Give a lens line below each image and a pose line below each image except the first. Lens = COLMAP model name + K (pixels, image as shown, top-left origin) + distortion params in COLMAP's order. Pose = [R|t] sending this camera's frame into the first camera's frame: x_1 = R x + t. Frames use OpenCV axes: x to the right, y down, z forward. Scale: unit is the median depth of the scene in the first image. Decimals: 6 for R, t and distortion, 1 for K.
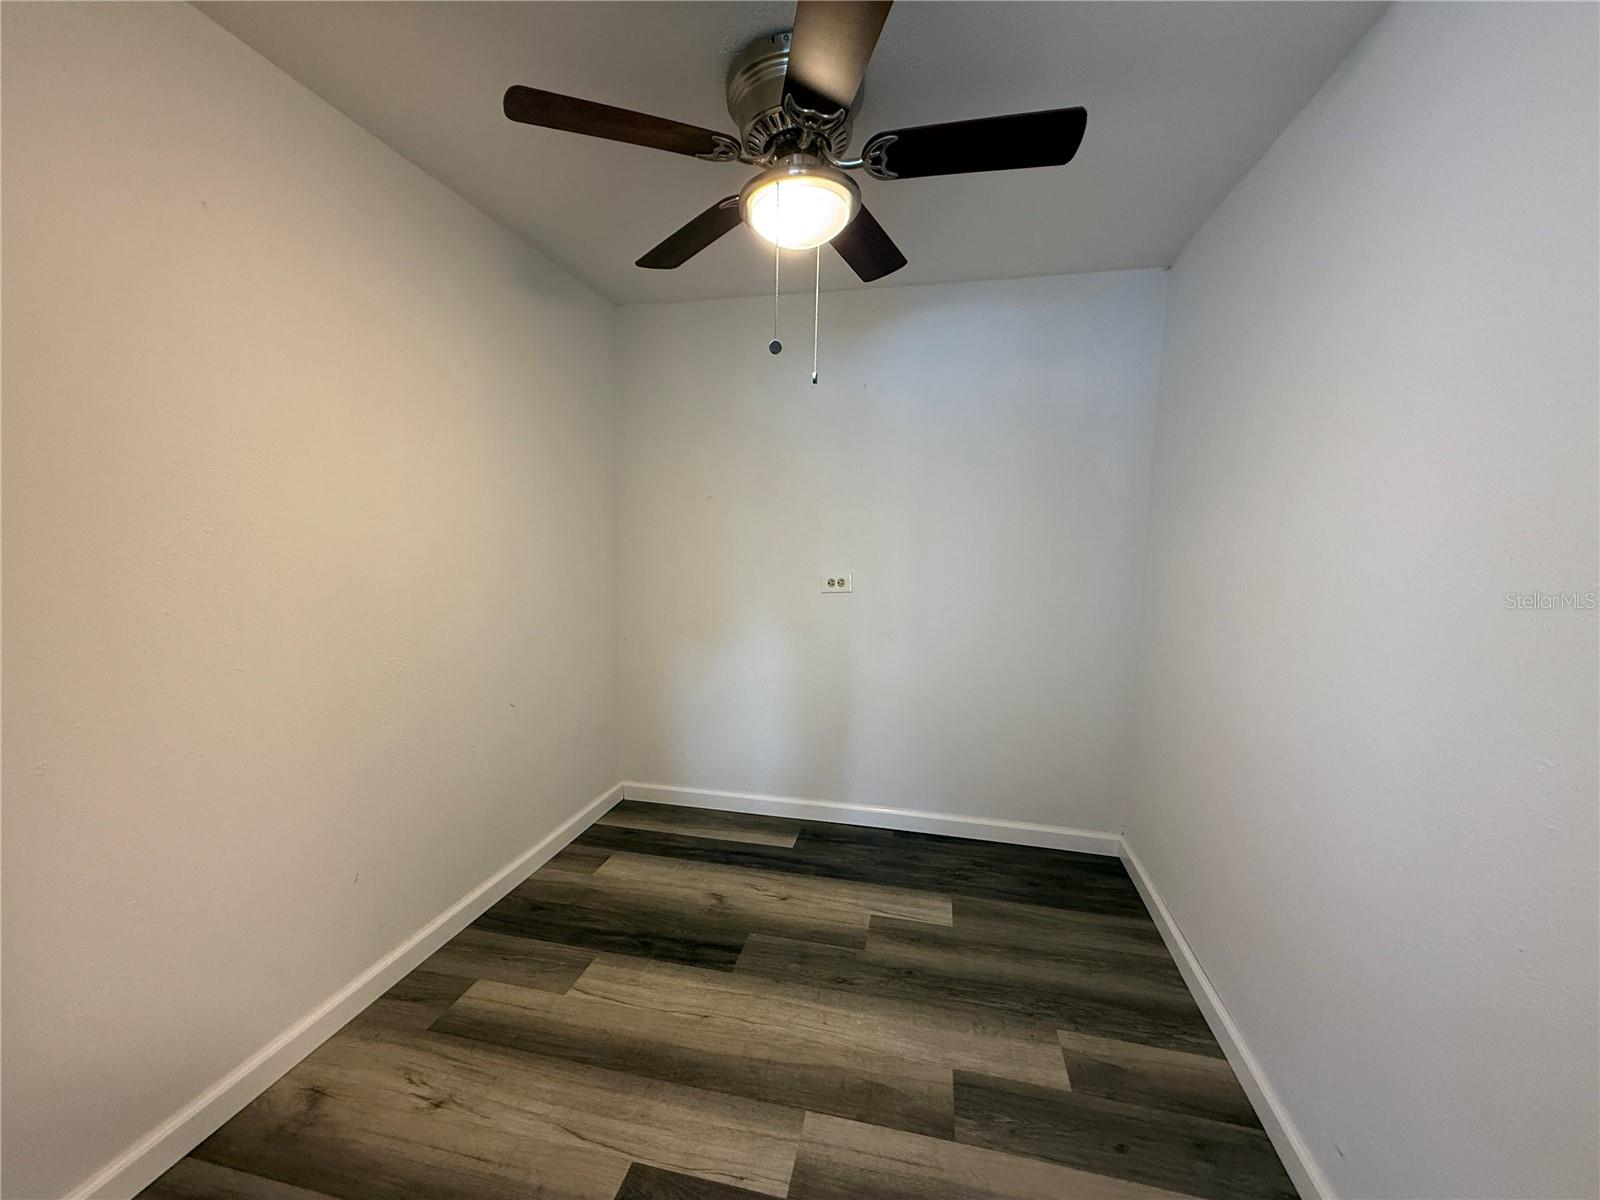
lens RADIAL K [[635.2, 0, 798.1], [0, 635.2, 602.3], [0, 0, 1]] dist [0.000287, -0.000622]
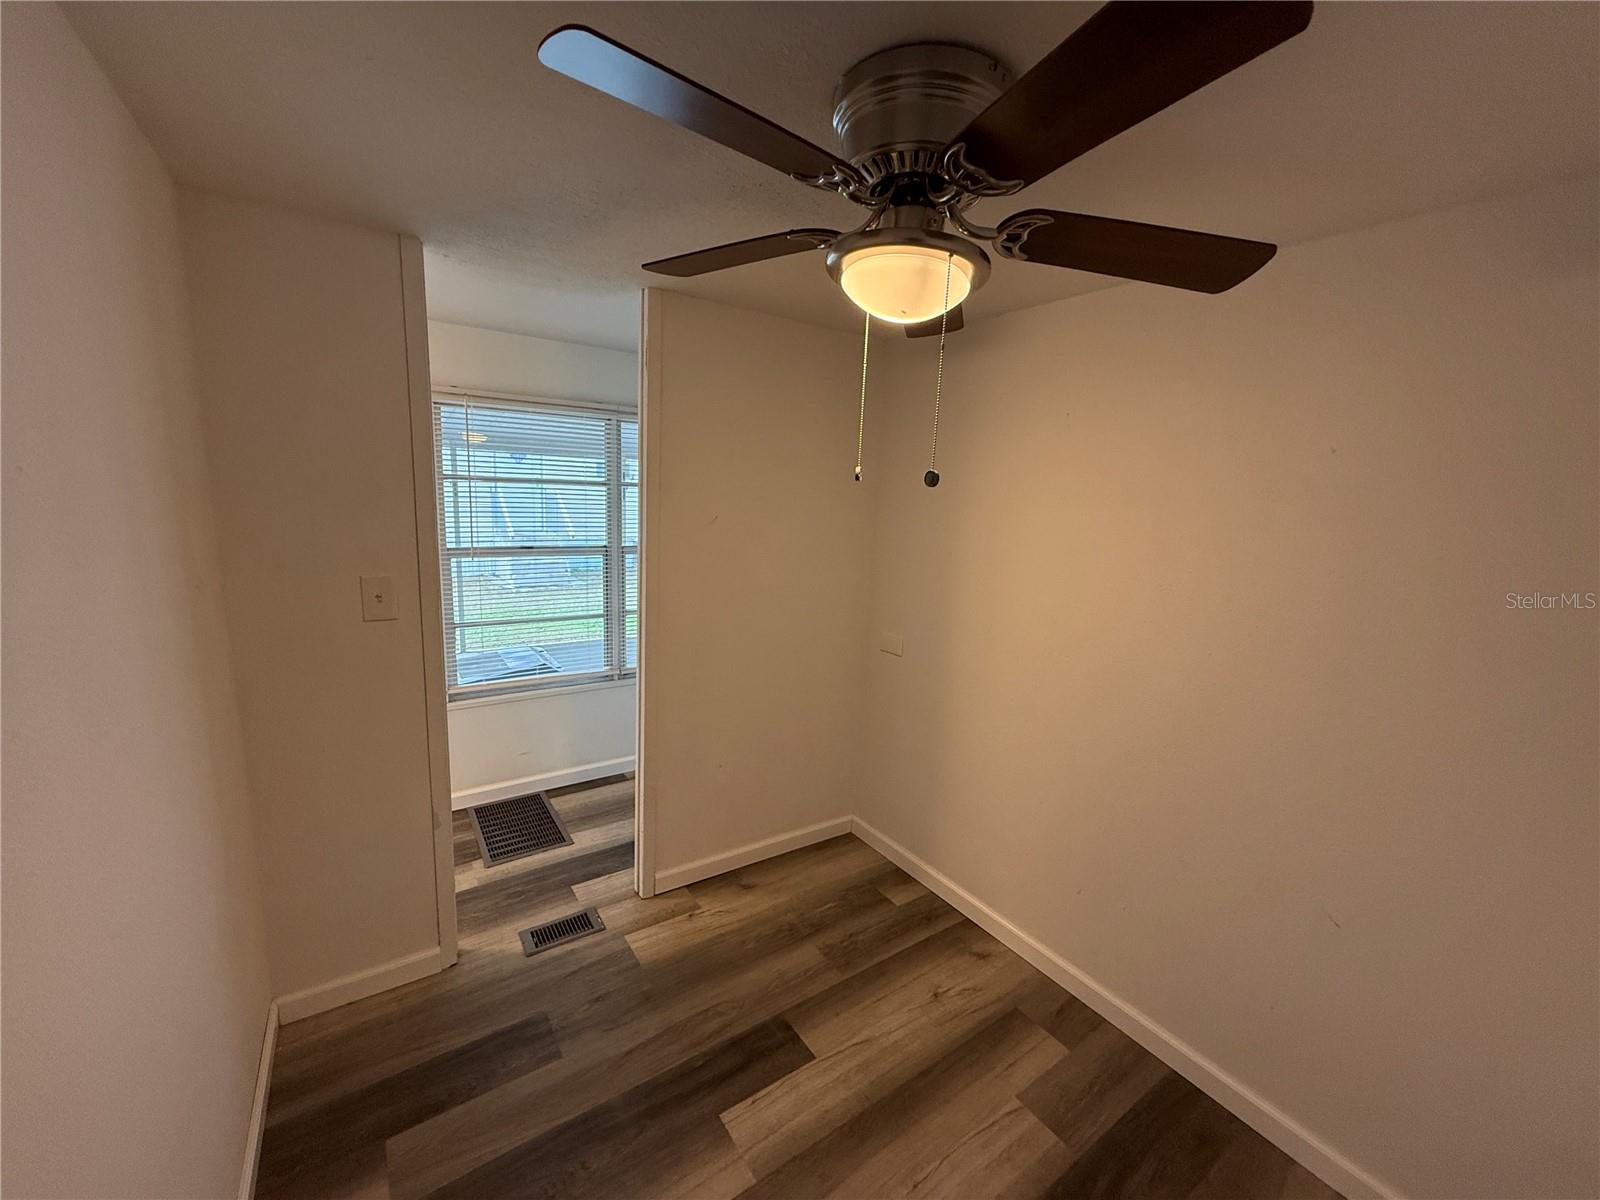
lens RADIAL K [[635.2, 0, 798.9], [0, 635.2, 599.0], [0, 0, 1]] dist [0.000287, -0.000622]
pose [[-0.684452, 0.074523, -0.725239, 0.638201], [-0.132578, 0.965453, 0.224329, -0.386179], [0.716902, 0.249693, -0.650926, 1.431697]]
